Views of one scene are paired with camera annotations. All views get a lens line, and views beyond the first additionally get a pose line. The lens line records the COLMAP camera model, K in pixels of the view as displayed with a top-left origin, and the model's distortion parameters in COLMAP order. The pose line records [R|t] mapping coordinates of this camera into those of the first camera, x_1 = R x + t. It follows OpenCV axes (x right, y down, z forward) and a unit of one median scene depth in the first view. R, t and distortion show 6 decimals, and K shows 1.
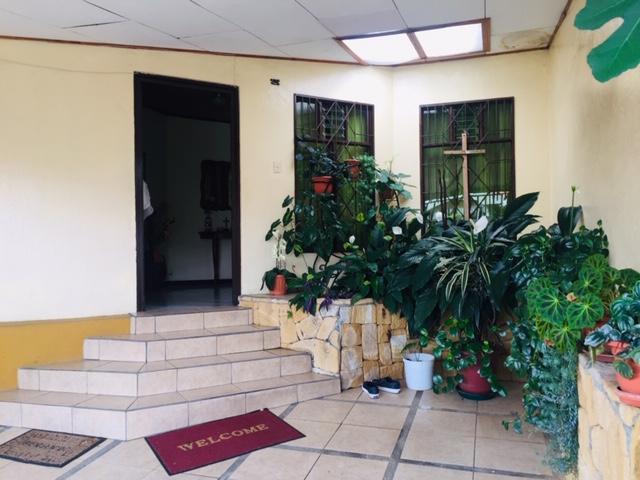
lens RADIAL K [[551.6, 0, 320.0], [0, 551.6, 240.0], [0, 0, 1]] dist [0.037636, -0.005562]
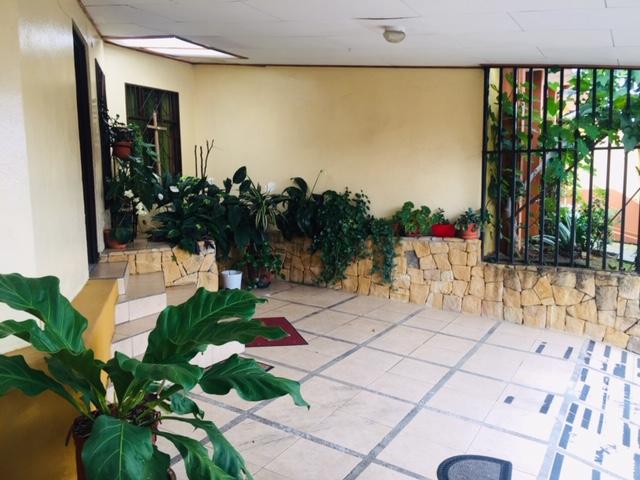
lens RADIAL K [[551.6, 0, 320.0], [0, 551.6, 240.0], [0, 0, 1]] dist [0.037636, -0.005562]
pose [[0.209344, -0.101913, 0.972517, -1.203972], [-0.006407, 0.994390, 0.105584, -0.041971], [-0.977821, -0.028334, 0.207517, 0.413783]]
